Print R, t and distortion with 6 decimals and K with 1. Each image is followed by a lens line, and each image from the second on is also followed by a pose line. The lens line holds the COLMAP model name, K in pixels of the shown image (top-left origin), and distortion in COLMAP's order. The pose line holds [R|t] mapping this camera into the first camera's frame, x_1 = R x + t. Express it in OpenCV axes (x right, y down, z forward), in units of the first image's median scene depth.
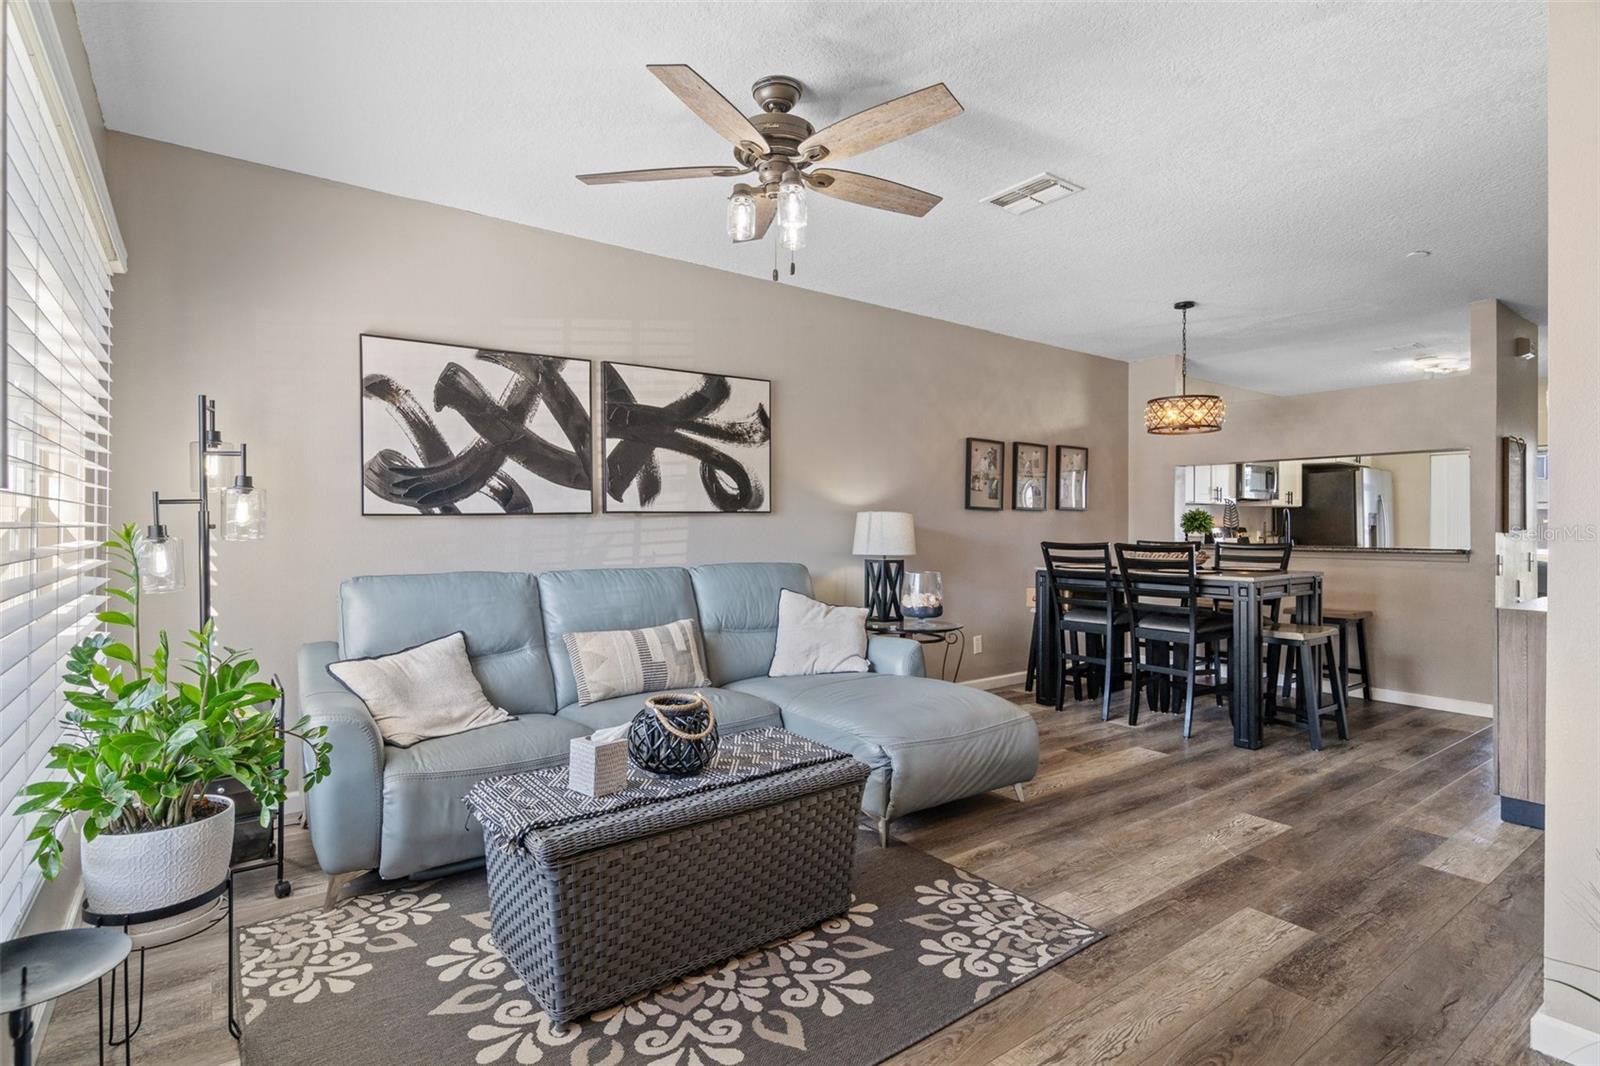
lens RADIAL K [[810.5, 0, 743.0], [0, 810.5, 528.6], [0, 0, 1]] dist [-0.001764, 0.003218]
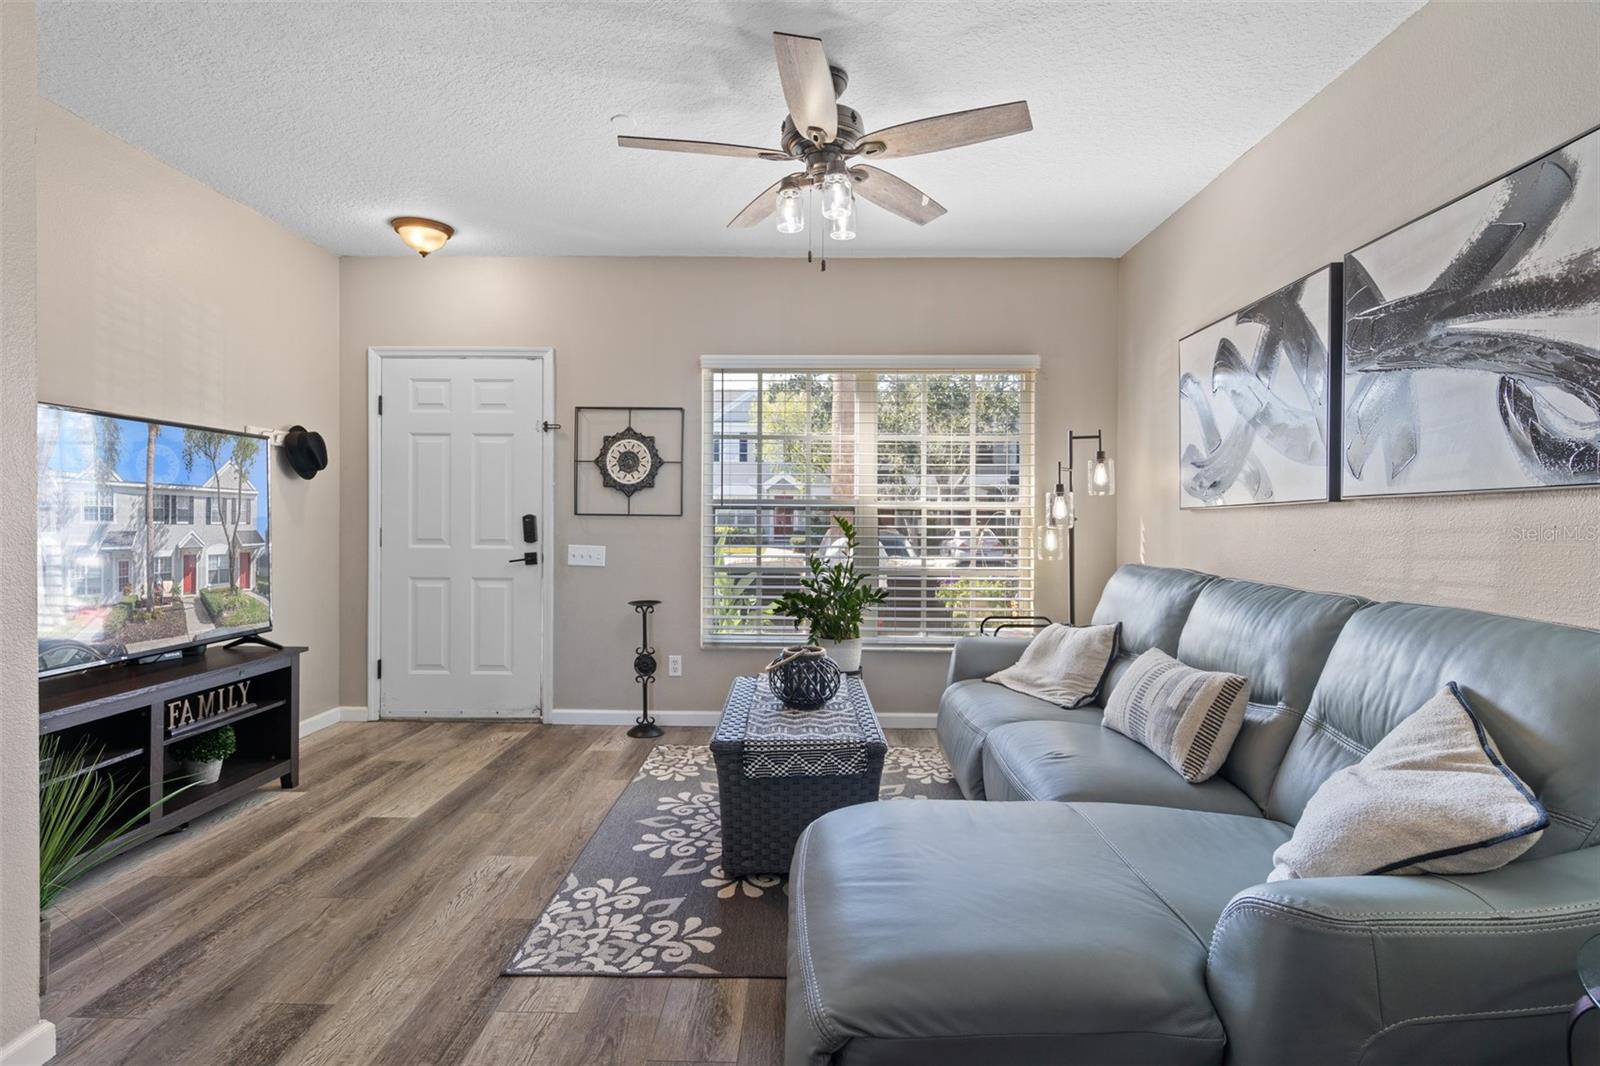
lens RADIAL K [[810.5, 0, 788.7], [0, 810.5, 521.2], [0, 0, 1]] dist [-0.001764, 0.003218]
pose [[-0.595346, -0.010565, -0.803400, 0.481001], [-0.028834, 0.999550, 0.008222, 0.002858], [0.802952, 0.028061, -0.595383, 0.870105]]
